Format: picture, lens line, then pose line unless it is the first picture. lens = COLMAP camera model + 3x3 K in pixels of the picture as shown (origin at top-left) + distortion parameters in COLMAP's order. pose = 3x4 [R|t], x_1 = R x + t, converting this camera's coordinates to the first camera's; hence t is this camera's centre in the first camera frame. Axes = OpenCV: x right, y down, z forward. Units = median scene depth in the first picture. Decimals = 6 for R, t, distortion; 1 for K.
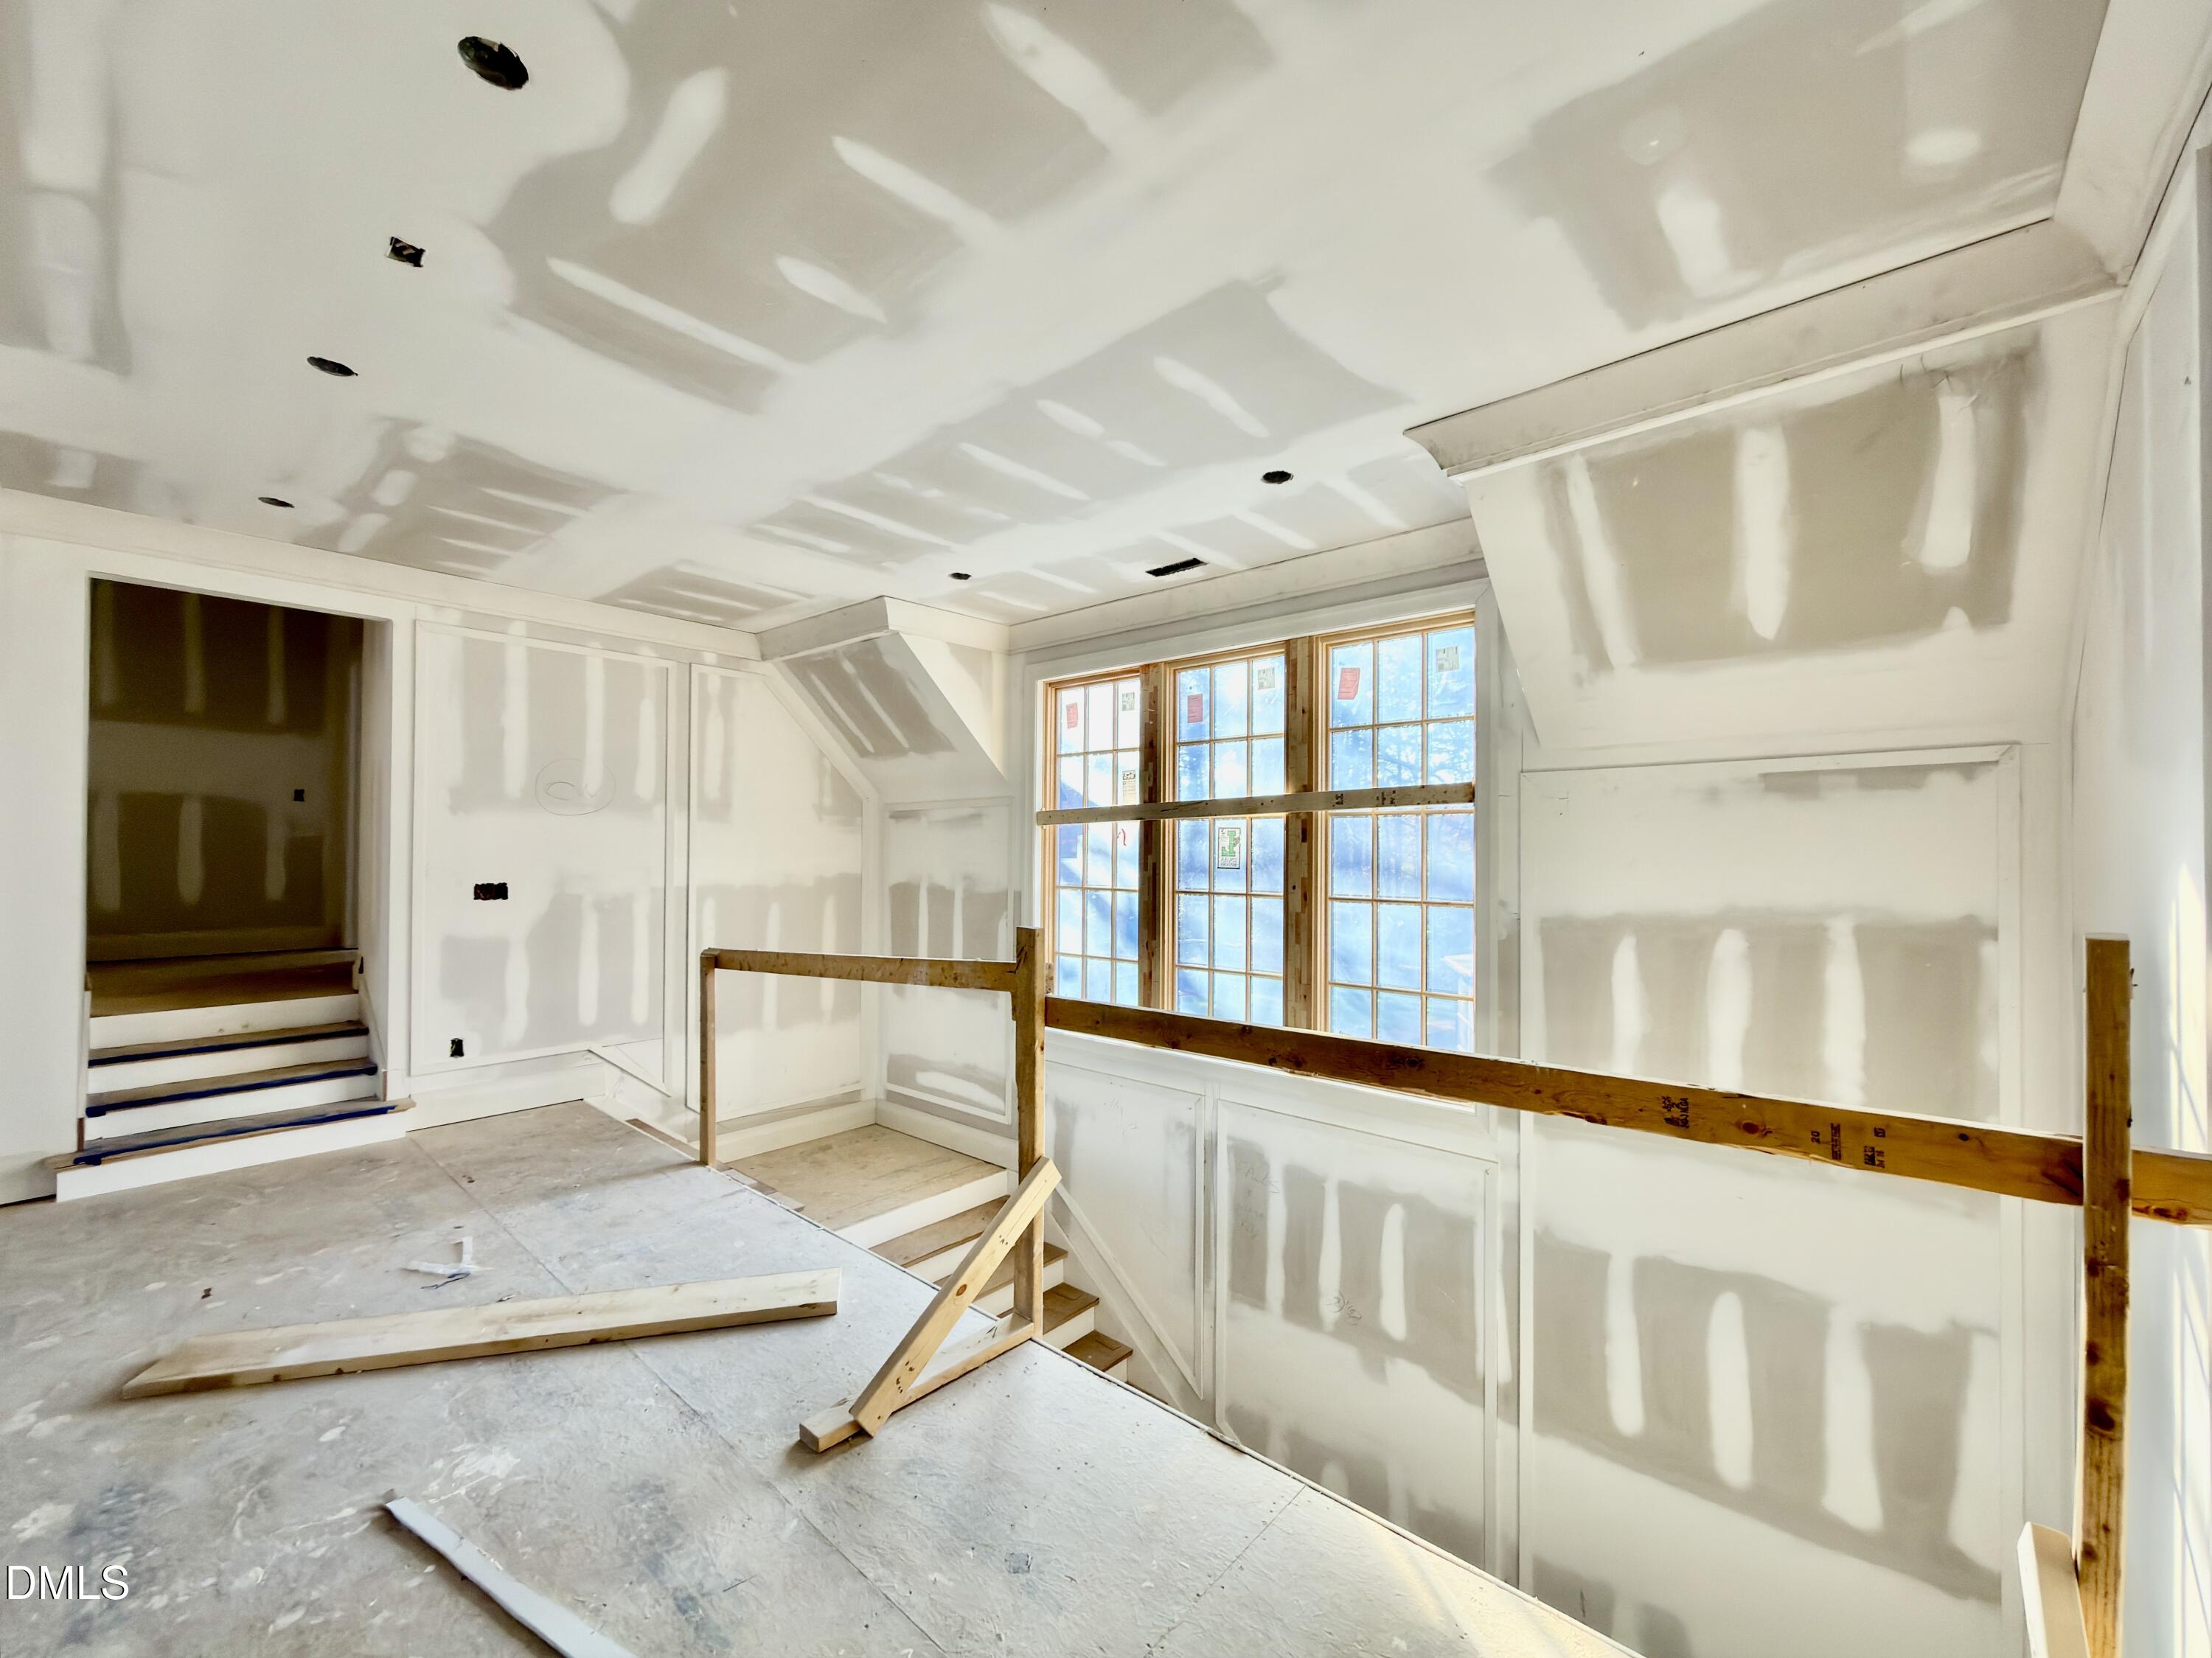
lens RADIAL K [[892.5, 0, 1109.2], [0, 892.5, 827.4], [0, 0, 1]] dist [0.000309, -0.000188]
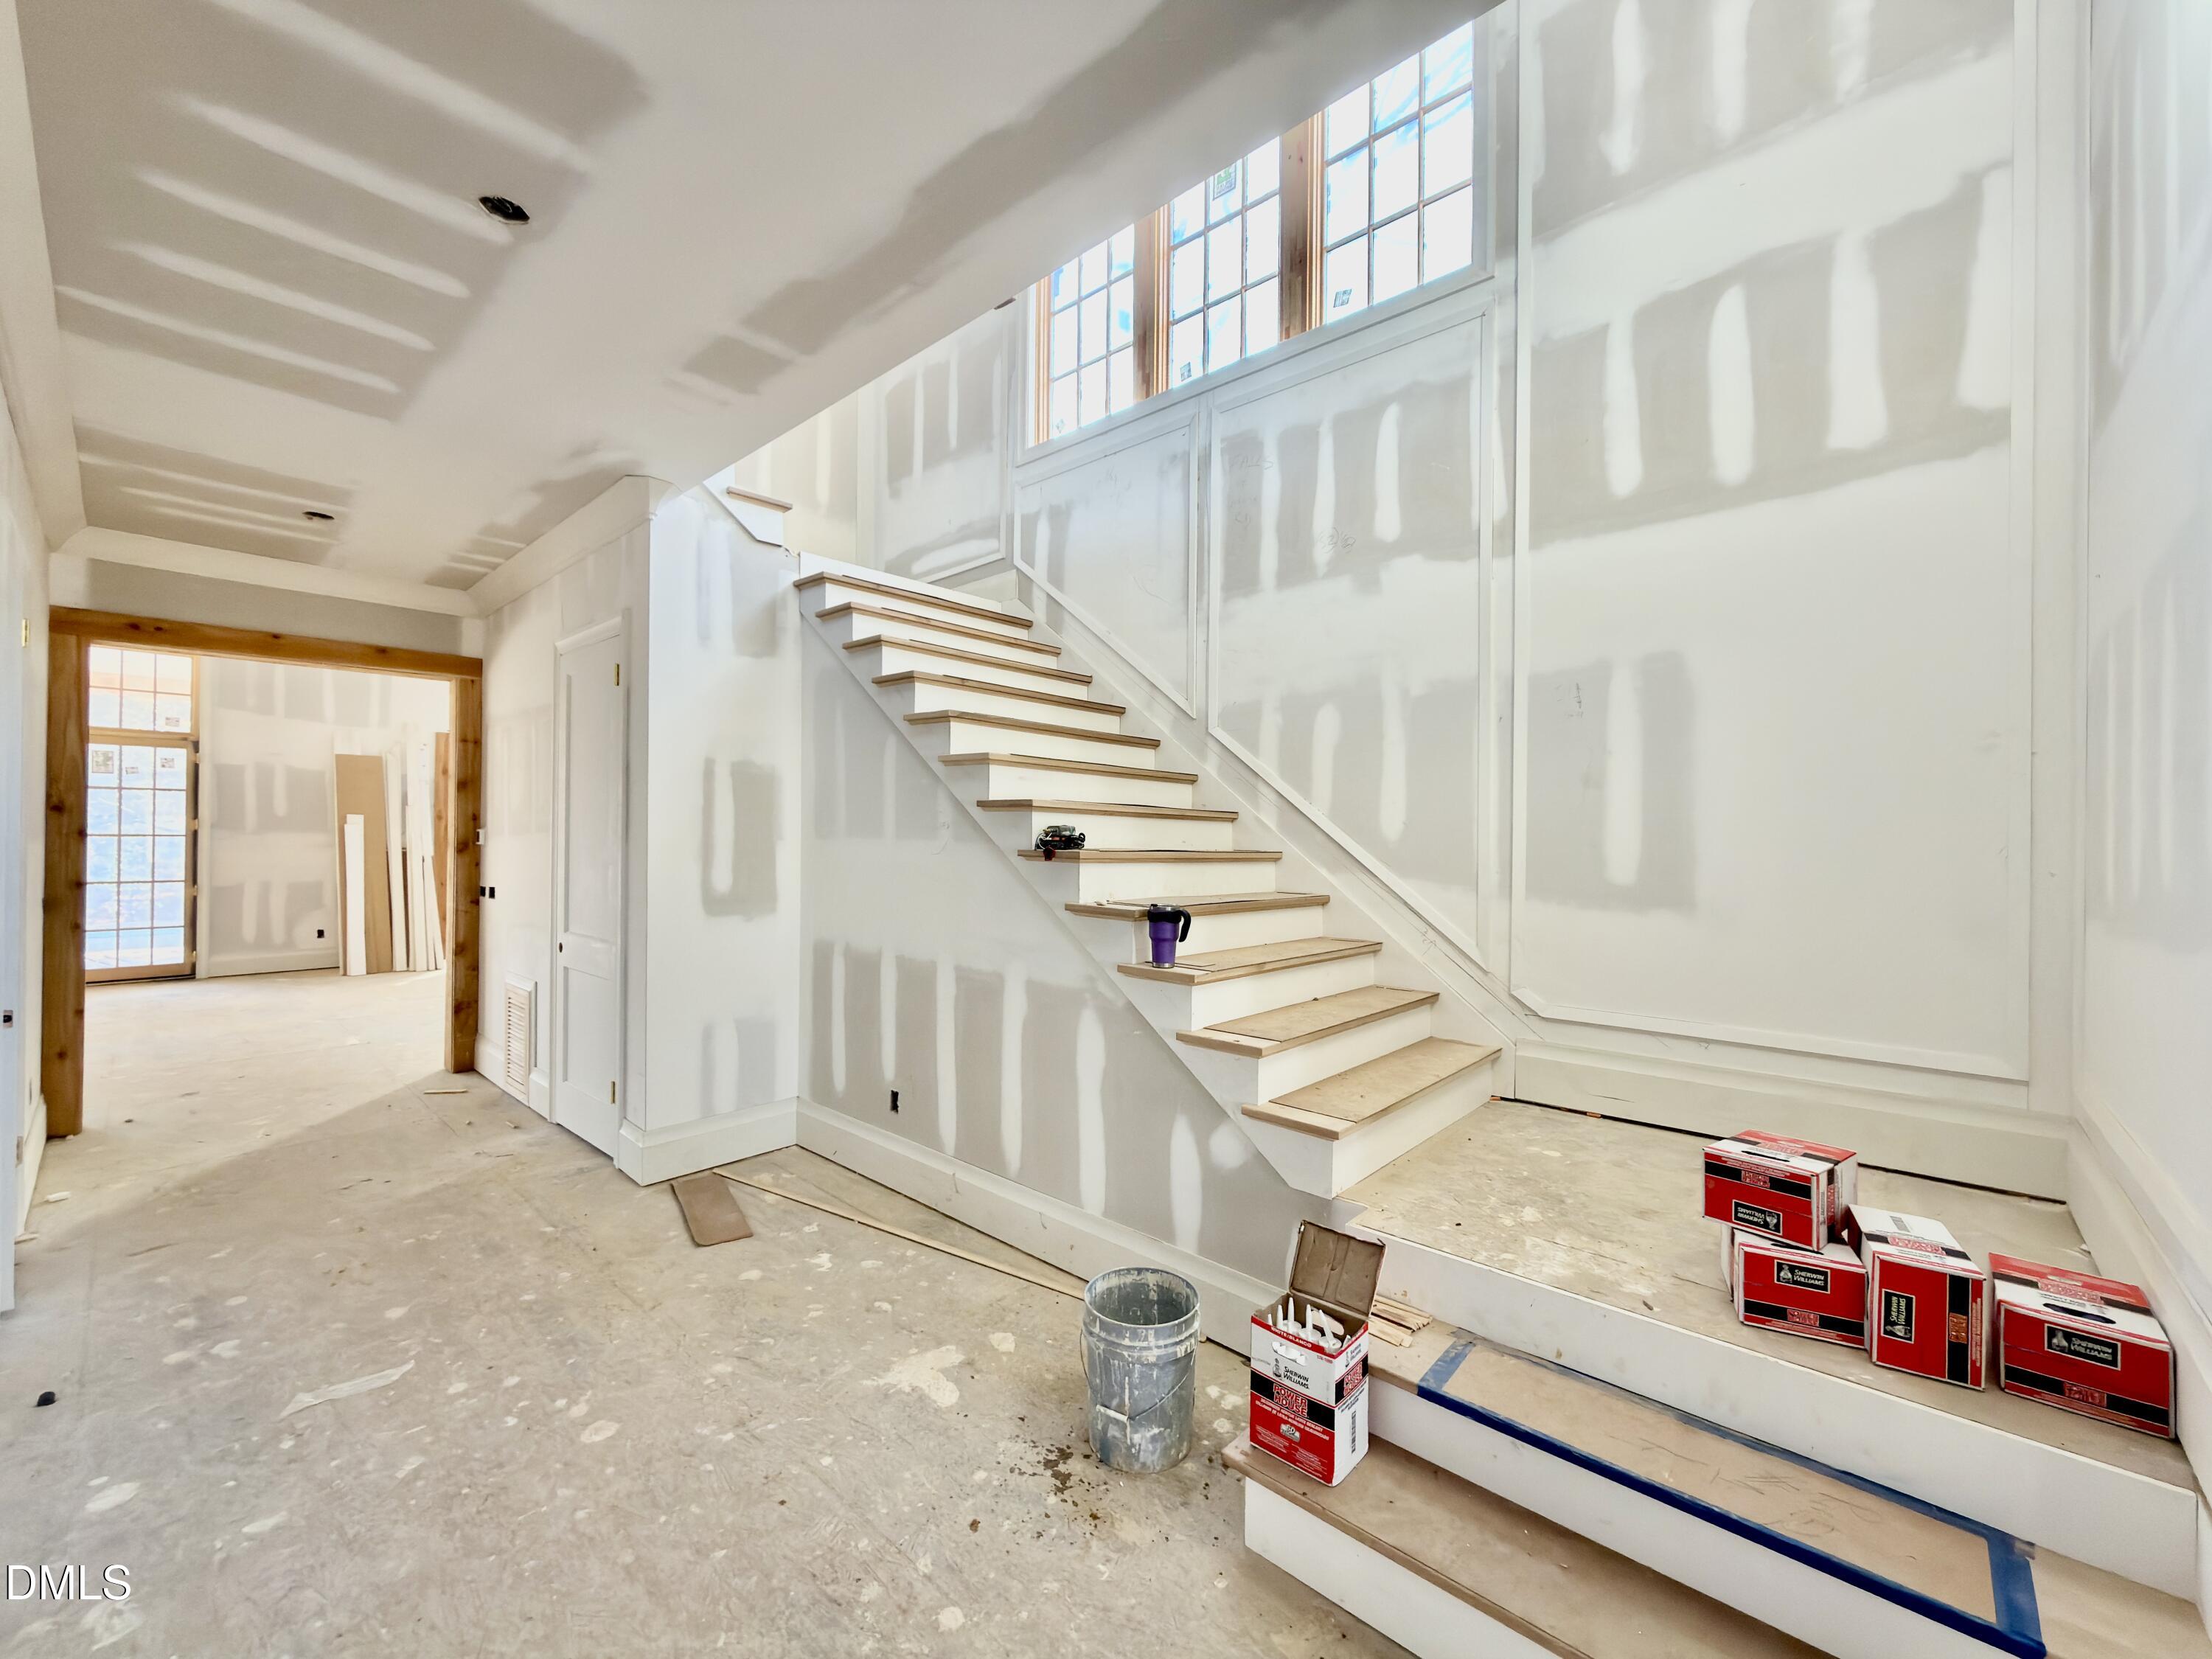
lens RADIAL K [[892.5, 0, 1105.1], [0, 892.5, 832.3], [0, 0, 1]] dist [0.000309, -0.000188]
pose [[0.999994, 0.001520, -0.003054, 0.009733], [-0.001502, 0.999982, 0.005806, 0.917496], [0.003062, -0.005801, 0.999978, 0.012064]]
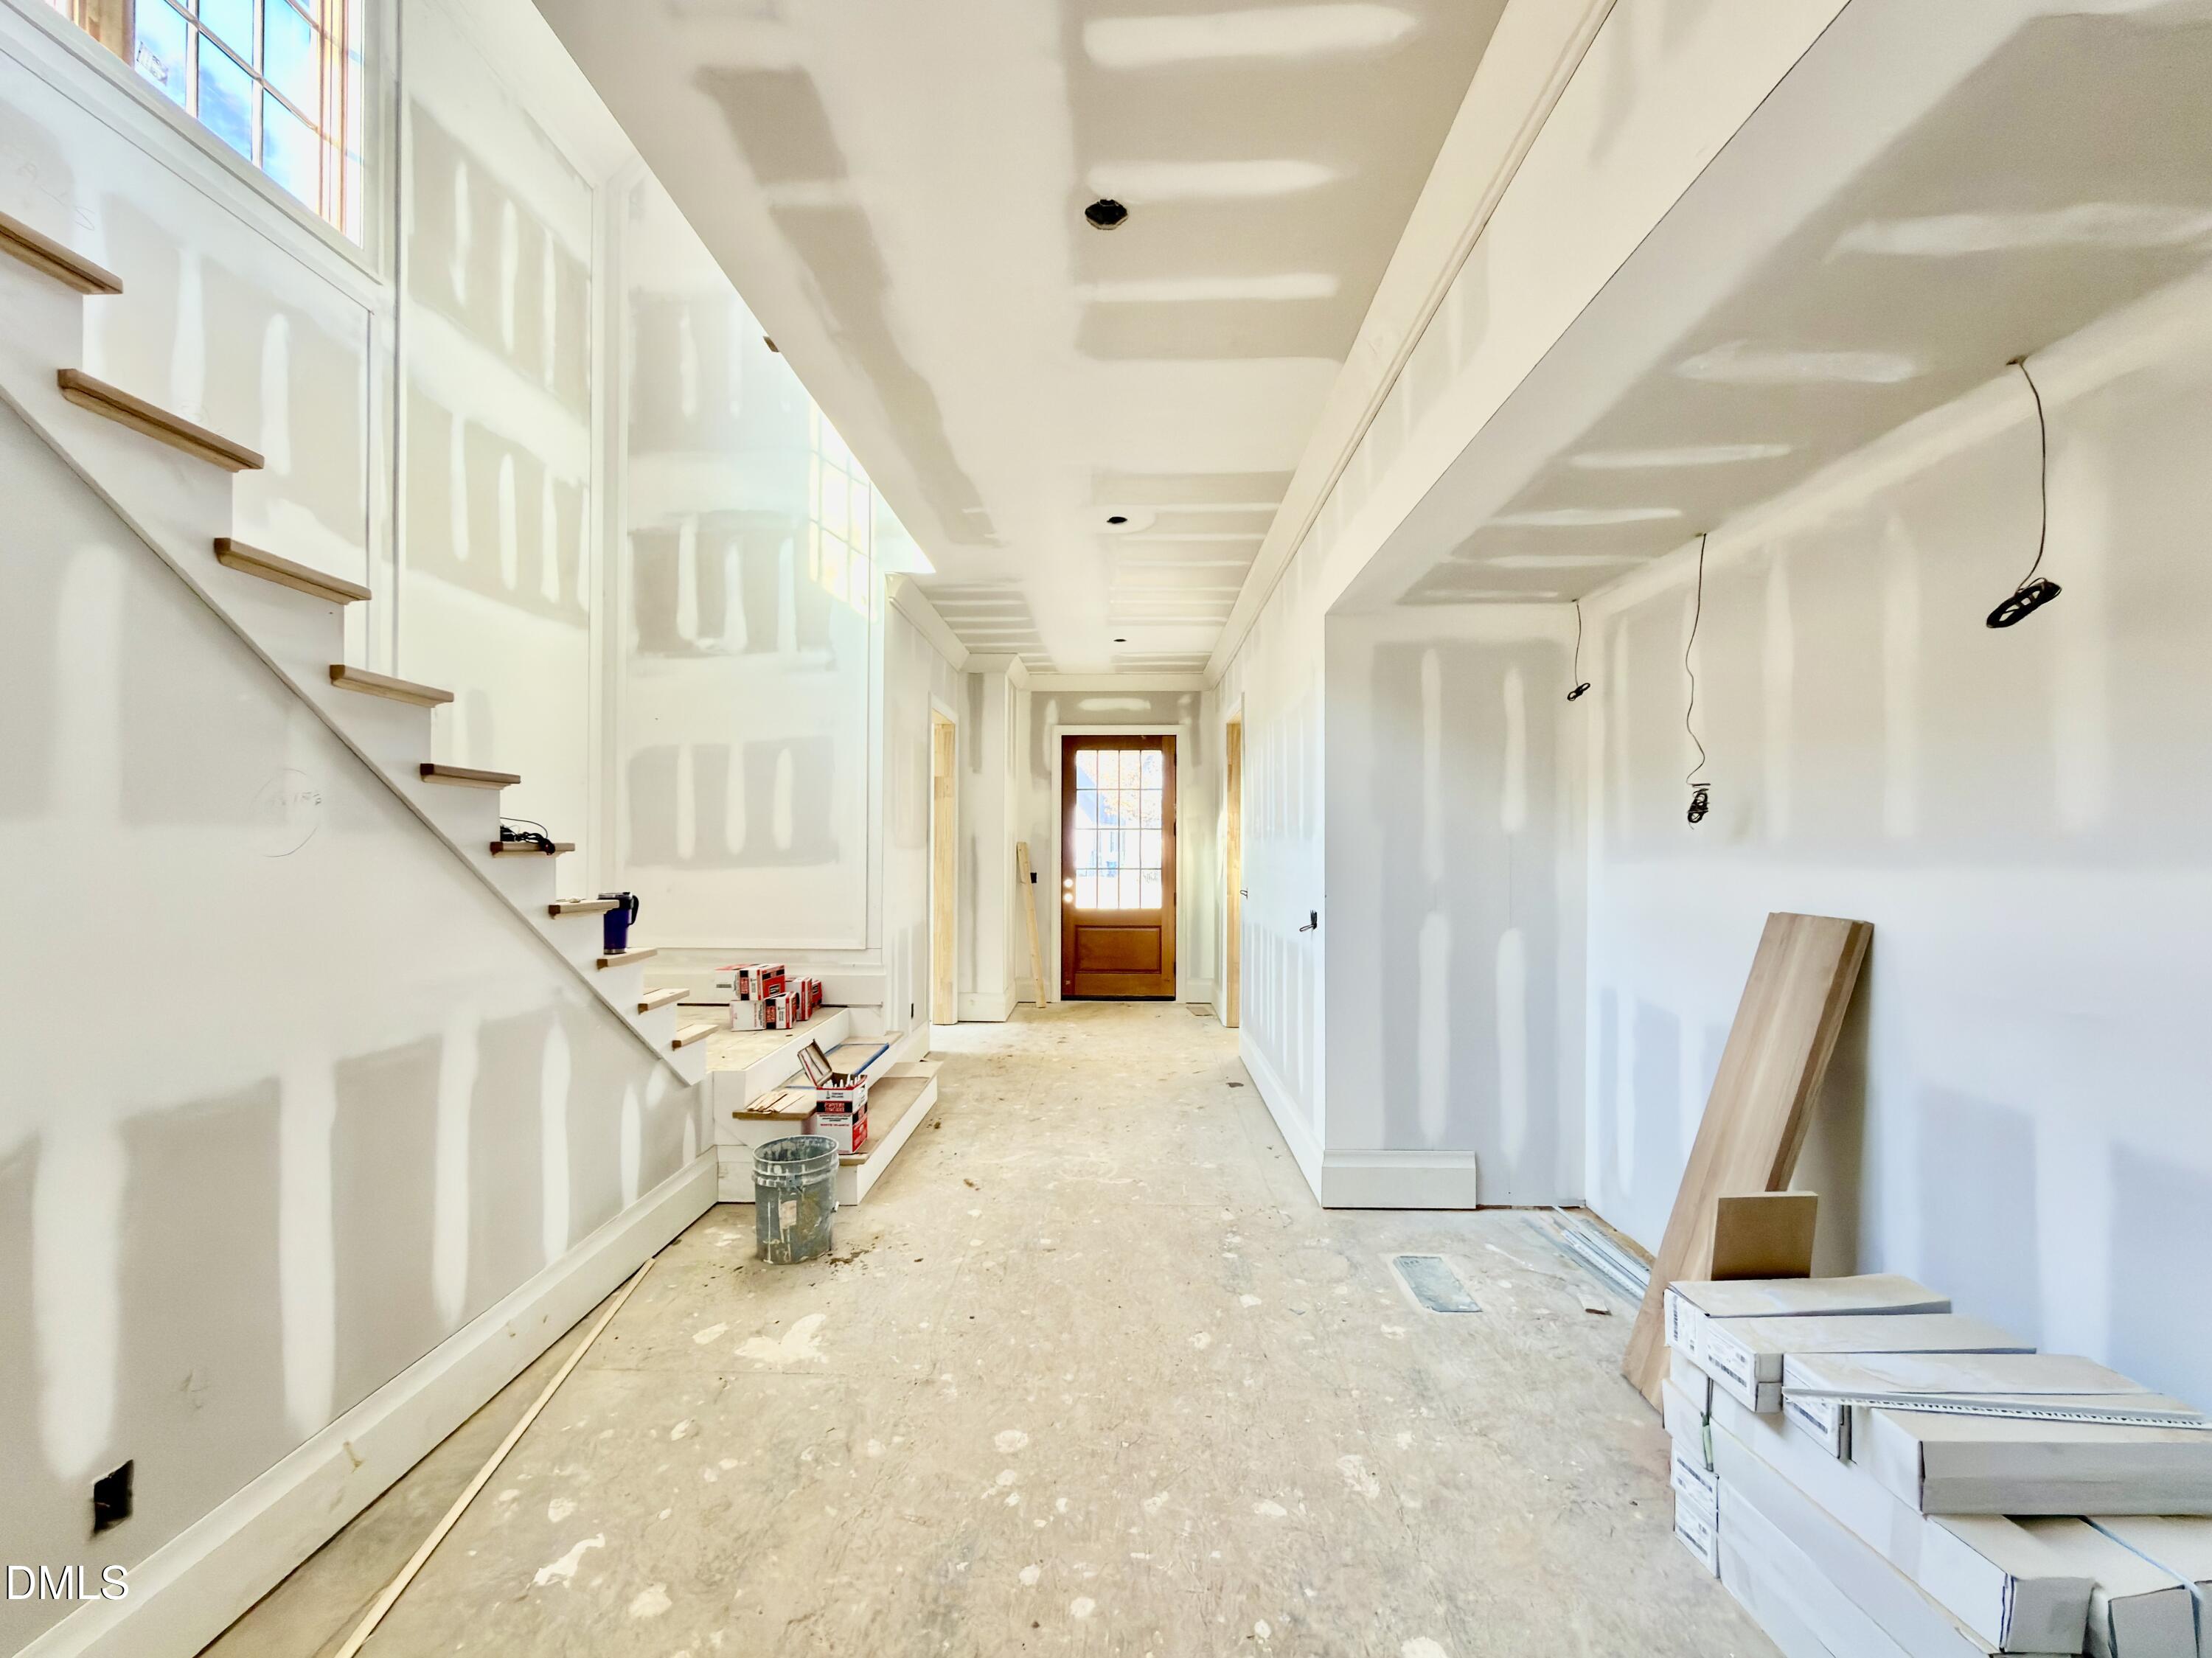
lens RADIAL K [[892.5, 0, 1111.6], [0, 892.5, 836.5], [0, 0, 1]] dist [0.000309, -0.000188]
pose [[-0.659264, -0.003170, 0.751905, -0.847998], [-0.016315, 0.999816, -0.010090, 0.935050], [-0.751734, -0.018920, -0.659195, 0.992606]]
